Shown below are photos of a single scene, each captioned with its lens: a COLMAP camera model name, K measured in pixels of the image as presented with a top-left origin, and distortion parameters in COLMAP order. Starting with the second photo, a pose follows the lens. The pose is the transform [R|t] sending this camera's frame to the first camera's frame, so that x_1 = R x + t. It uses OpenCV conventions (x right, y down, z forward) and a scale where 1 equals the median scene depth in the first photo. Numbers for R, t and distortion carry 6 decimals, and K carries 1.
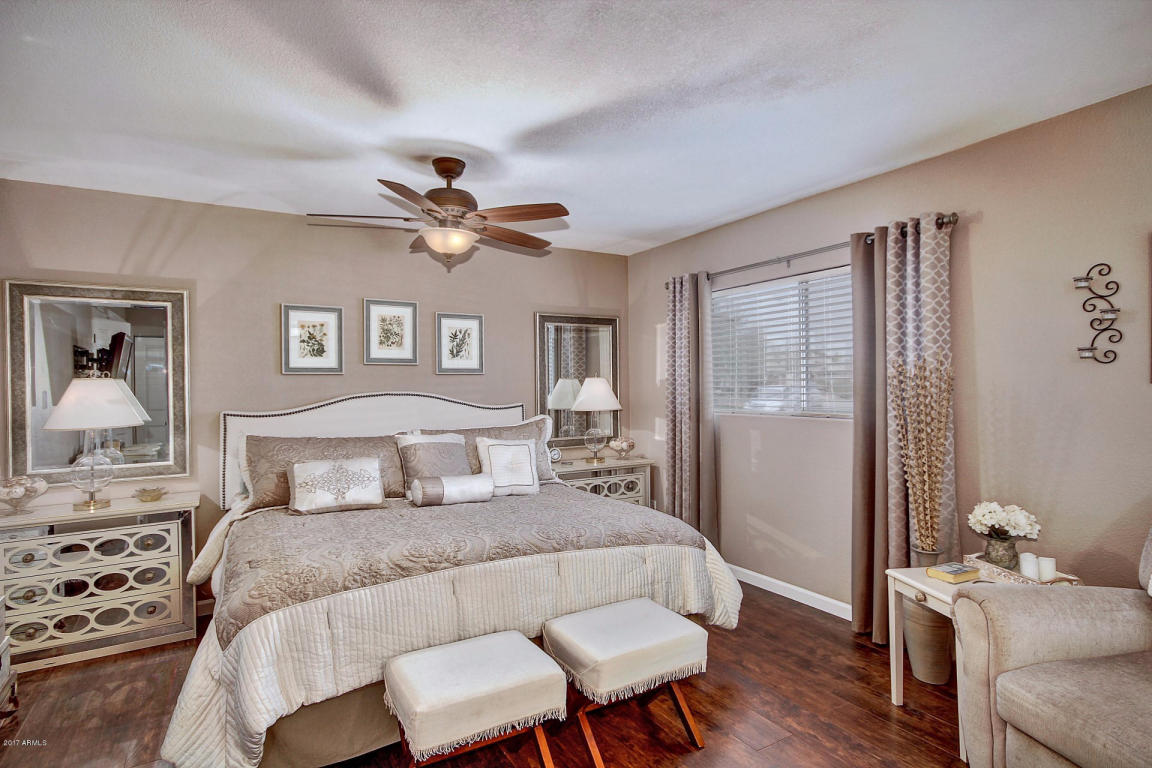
lens RADIAL K [[609.4, 0, 570.7], [0, 609.4, 385.1], [0, 0, 1]] dist [0.017869, 0.001251]
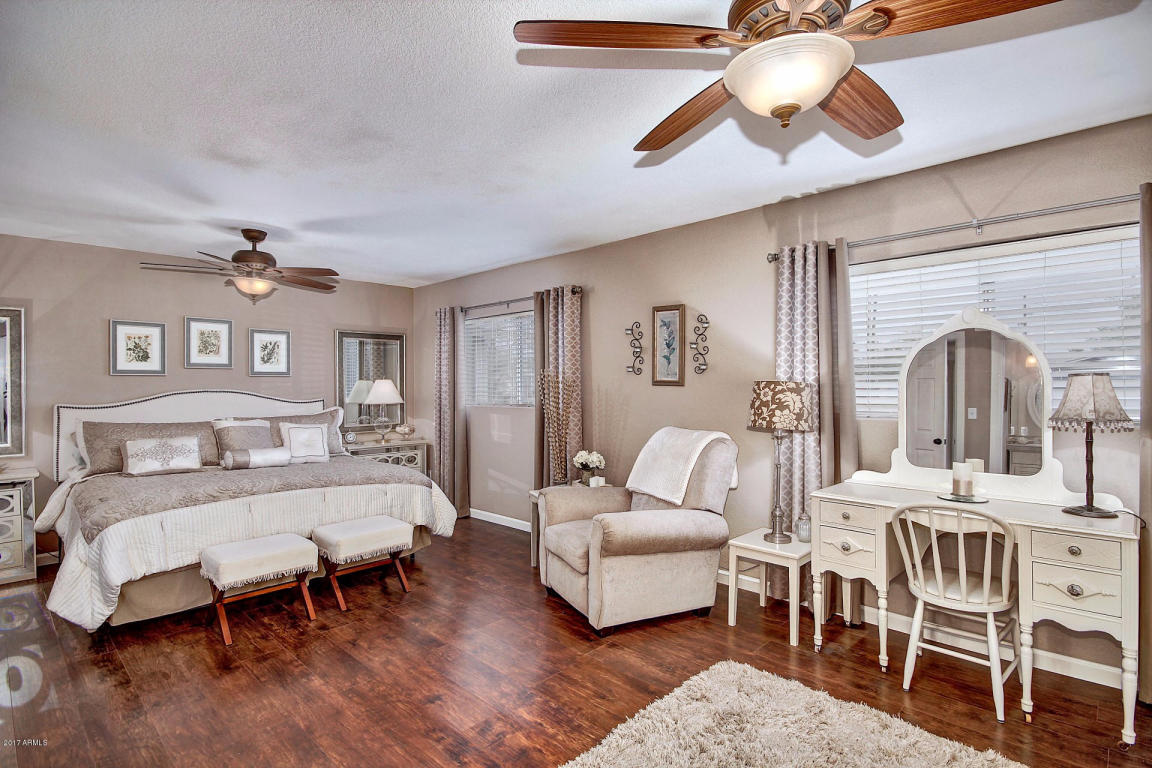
lens RADIAL K [[586.5, 0, 583.4], [0, 586.5, 384.1], [0, 0, 1]] dist [0.015205, -0.004793]
pose [[0.962586, 0.005118, 0.270928, 0.167470], [-0.004094, 0.999982, -0.004342, 0.002241], [-0.270945, 0.003071, 0.962590, -0.533498]]
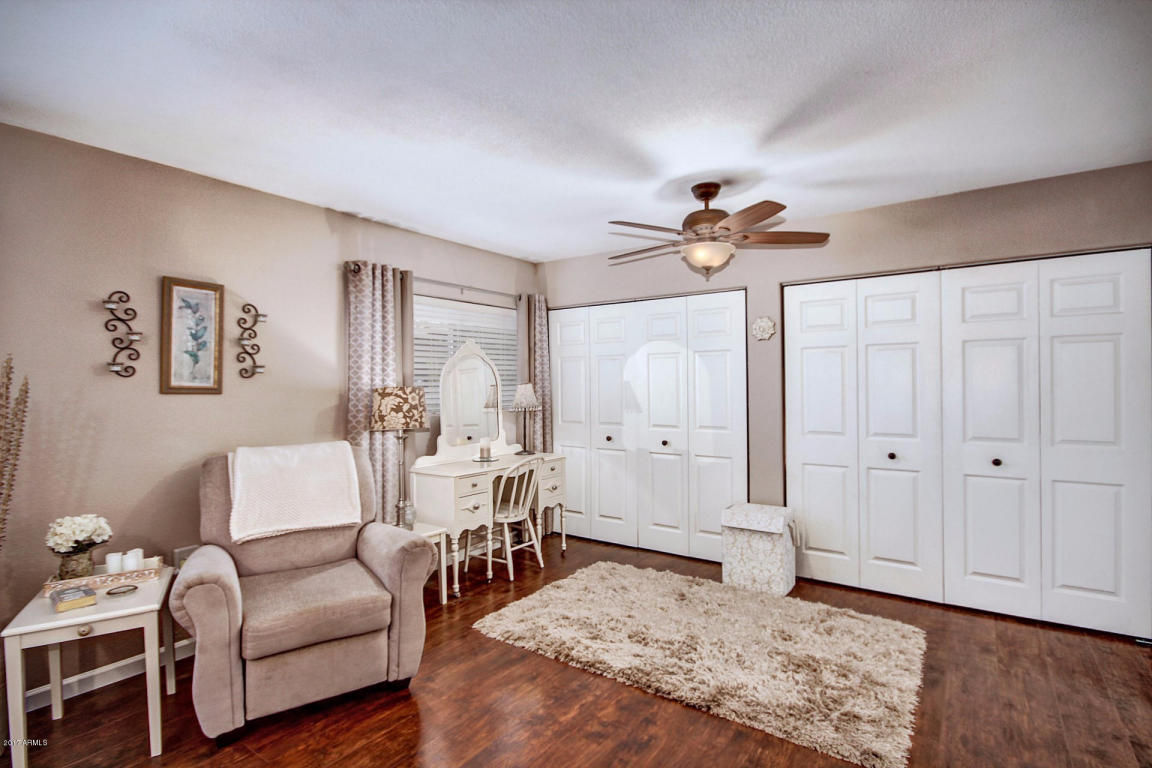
lens RADIAL K [[586.5, 0, 570.9], [0, 586.5, 385.2], [0, 0, 1]] dist [0.015205, -0.004793]
pose [[-0.425772, 0.013615, 0.904728, -0.402454], [0.014805, 0.999858, -0.008079, 0.002080], [-0.904709, 0.009955, -0.425913, 0.550828]]
